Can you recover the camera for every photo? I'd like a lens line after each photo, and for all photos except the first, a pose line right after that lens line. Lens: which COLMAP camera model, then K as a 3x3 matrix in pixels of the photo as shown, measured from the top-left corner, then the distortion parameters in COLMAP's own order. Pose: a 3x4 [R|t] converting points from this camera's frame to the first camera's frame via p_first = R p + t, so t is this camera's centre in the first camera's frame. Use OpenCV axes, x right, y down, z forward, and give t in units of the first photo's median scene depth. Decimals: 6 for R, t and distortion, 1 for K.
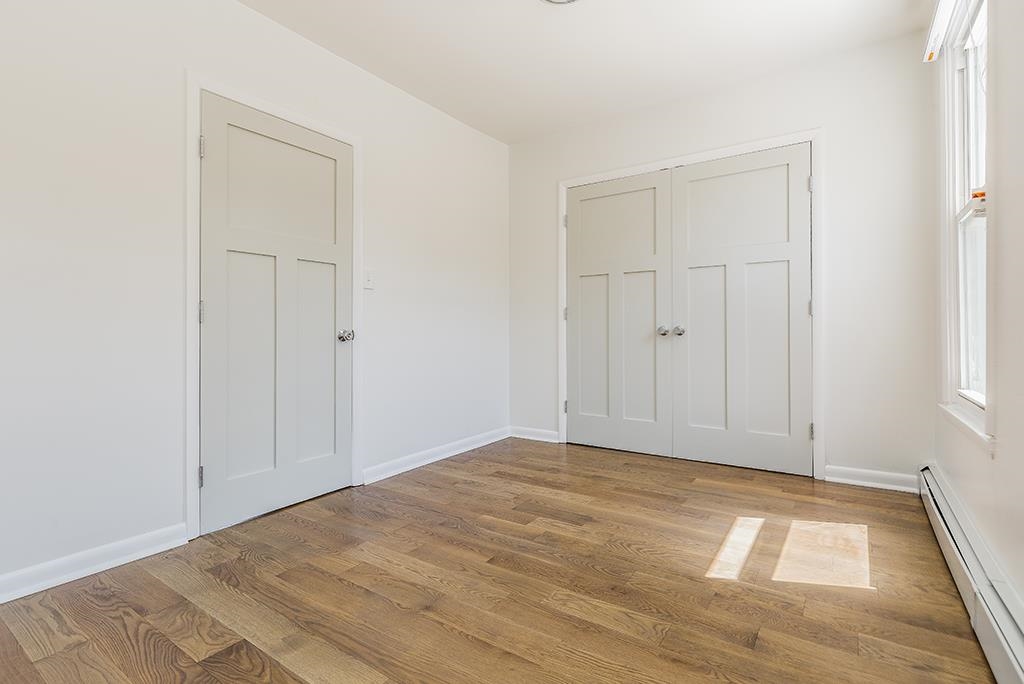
lens RADIAL K [[472.5, 0, 512.2], [0, 472.5, 328.4], [0, 0, 1]] dist [0.008649, -0.000989]
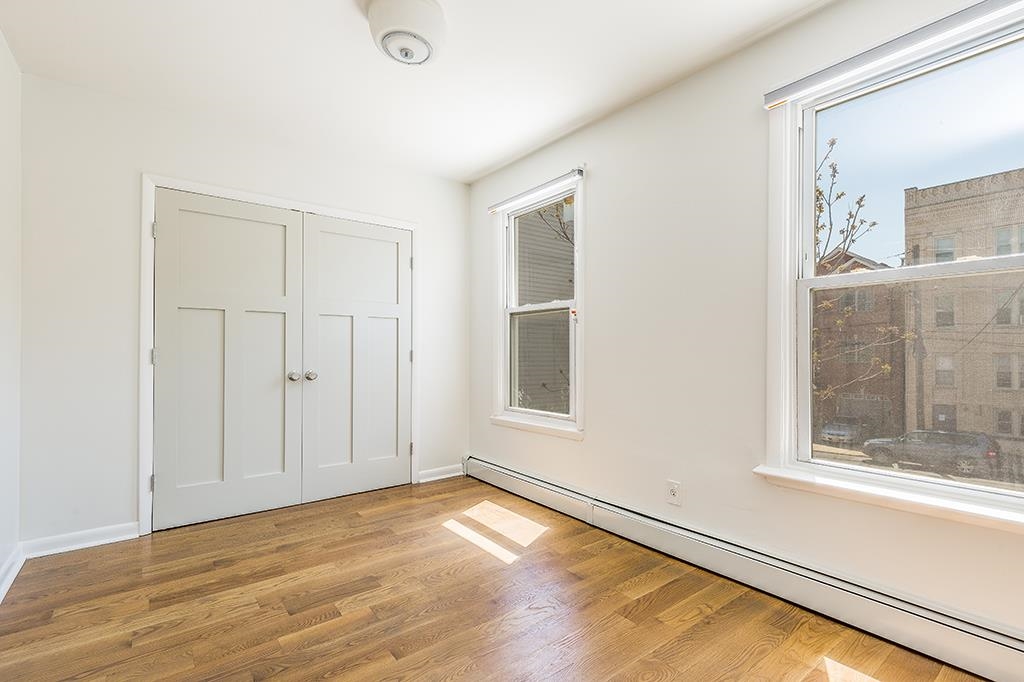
lens RADIAL K [[472.5, 0, 488.2], [0, 472.5, 351.6], [0, 0, 1]] dist [0.008649, -0.000989]
pose [[0.334831, 0.004640, 0.942267, -0.584618], [-0.007341, 0.999970, -0.002315, -0.058770], [-0.942250, -0.006142, 0.334855, 0.378004]]
